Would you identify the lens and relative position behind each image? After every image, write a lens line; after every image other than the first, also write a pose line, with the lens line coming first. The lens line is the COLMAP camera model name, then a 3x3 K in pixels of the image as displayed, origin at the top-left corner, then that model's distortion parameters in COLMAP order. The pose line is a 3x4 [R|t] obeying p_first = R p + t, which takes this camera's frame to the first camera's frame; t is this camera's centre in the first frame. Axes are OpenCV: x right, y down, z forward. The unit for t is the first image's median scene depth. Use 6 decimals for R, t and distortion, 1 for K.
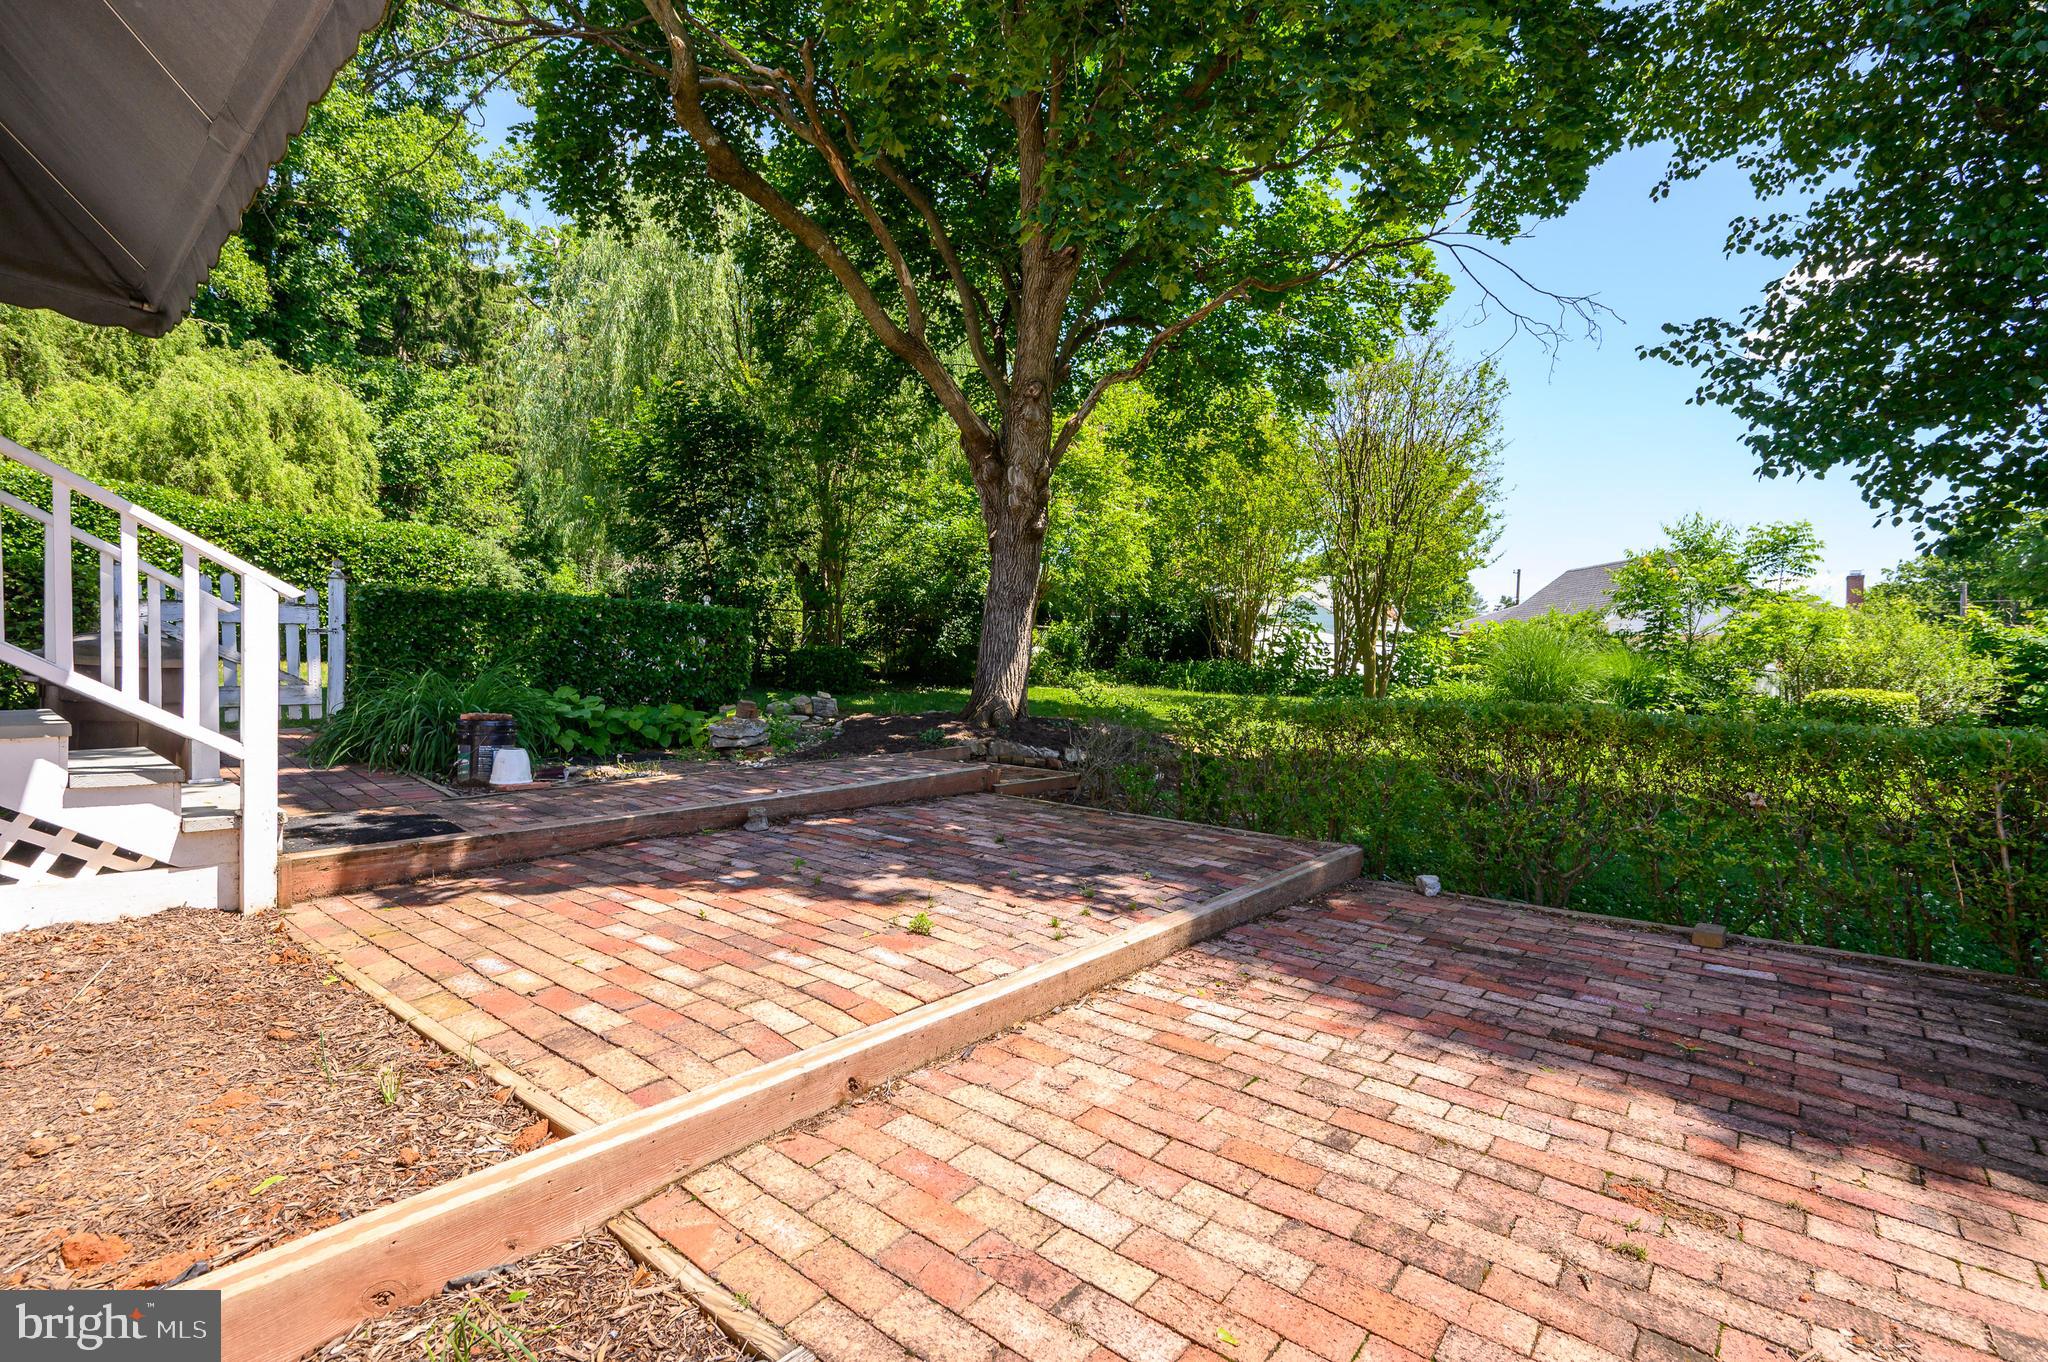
lens RADIAL K [[949.7, 0, 1028.6], [0, 949.7, 673.8], [0, 0, 1]] dist [0.000350, -0.000281]
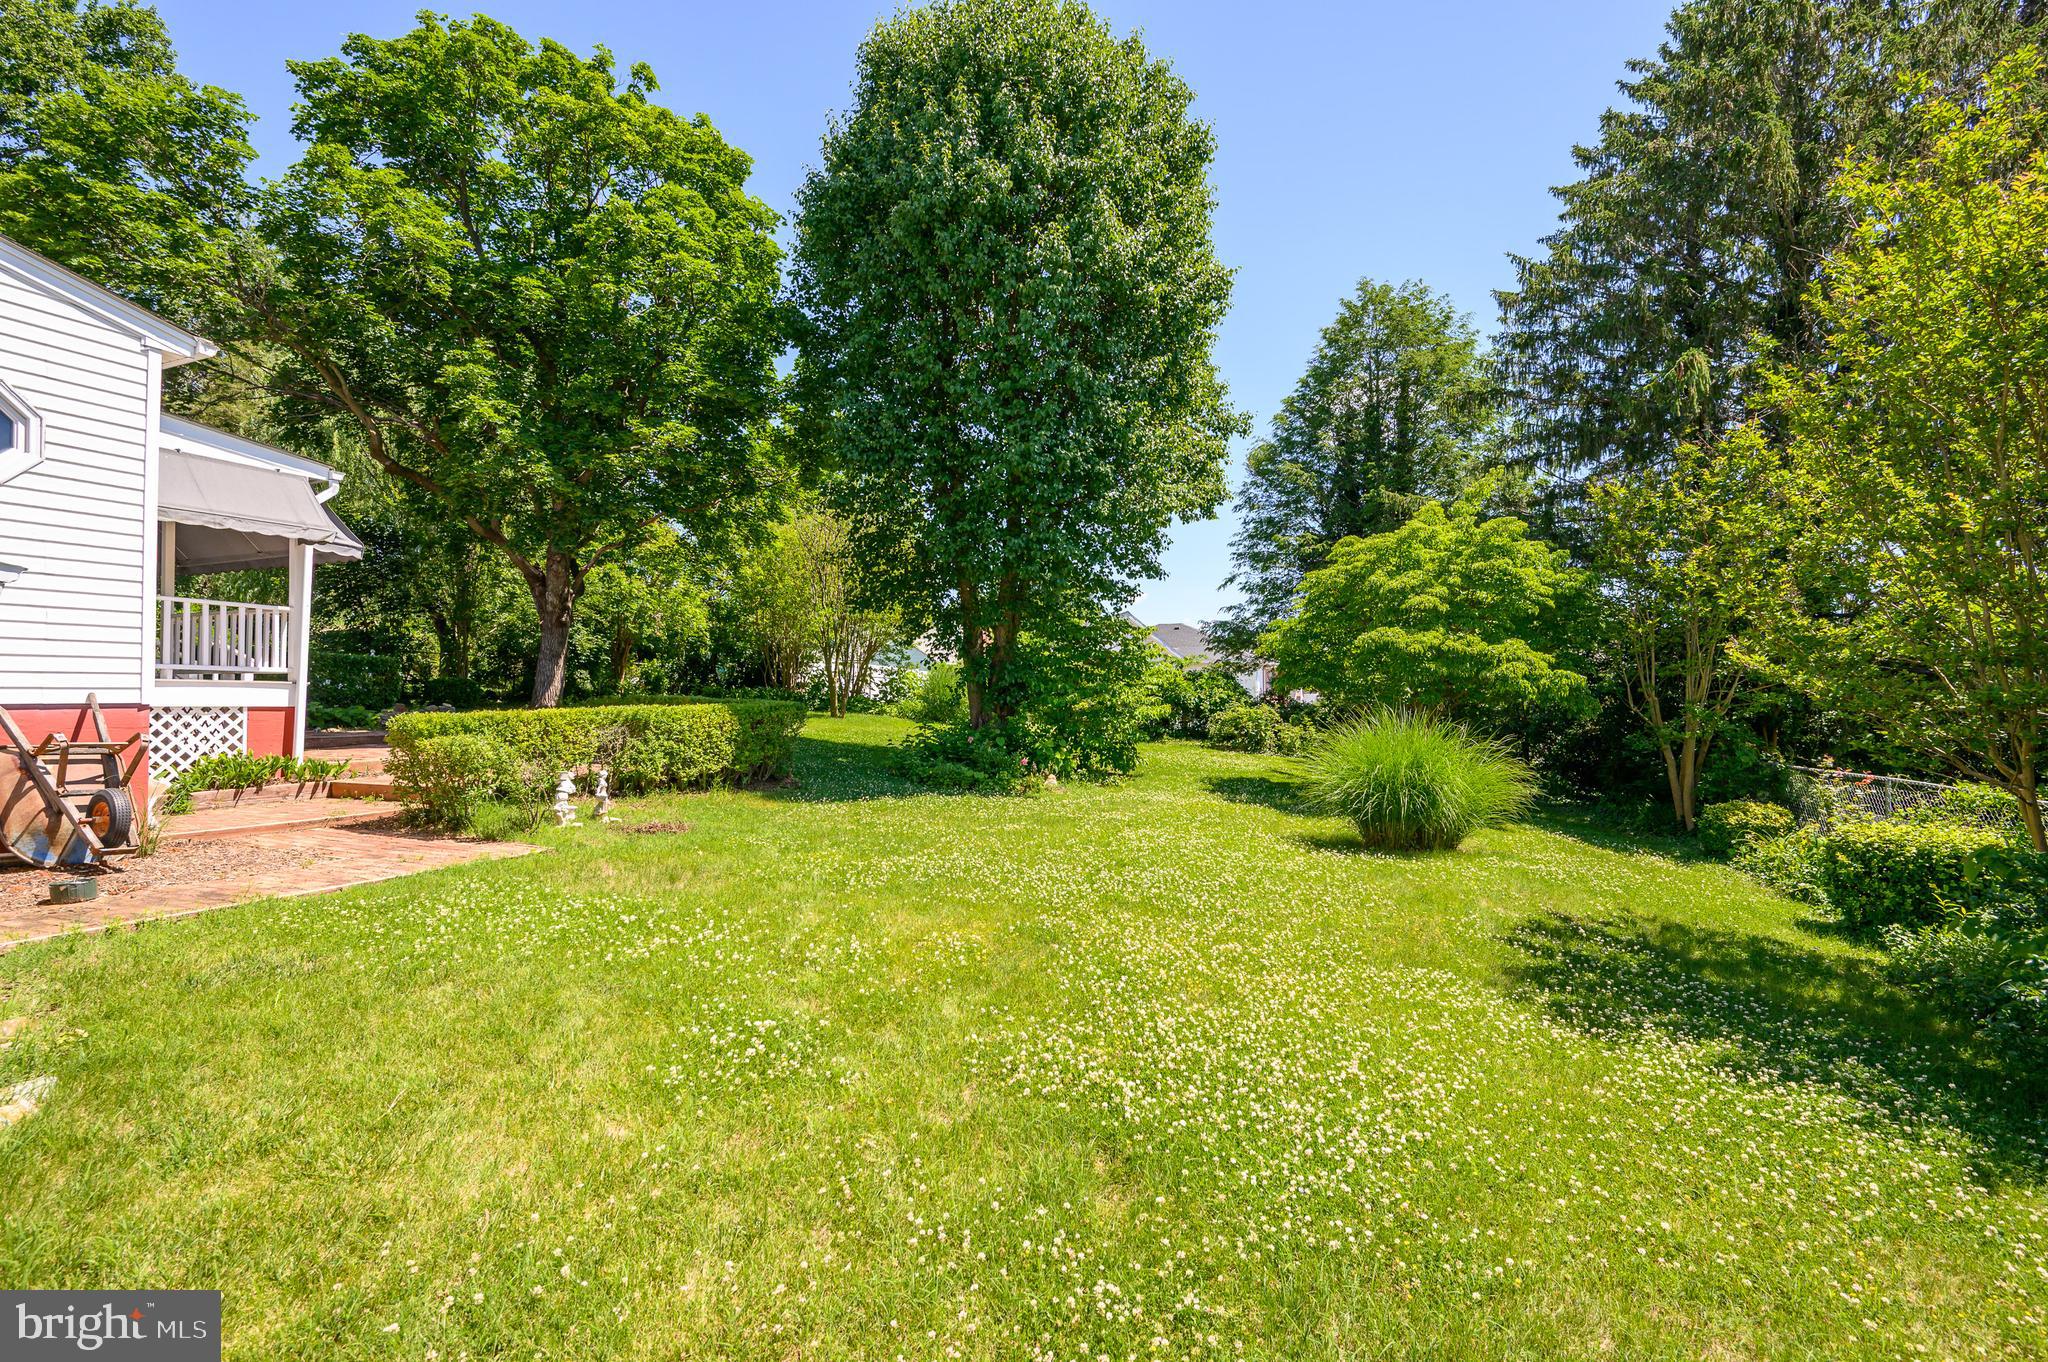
lens RADIAL K [[949.7, 0, 1025.6], [0, 949.7, 678.0], [0, 0, 1]] dist [0.000350, -0.000281]
pose [[0.952490, 0.001023, 0.304569, 0.149663], [0.007394, 0.999622, -0.026482, 0.014369], [-0.304481, 0.027476, 0.952122, -0.558674]]
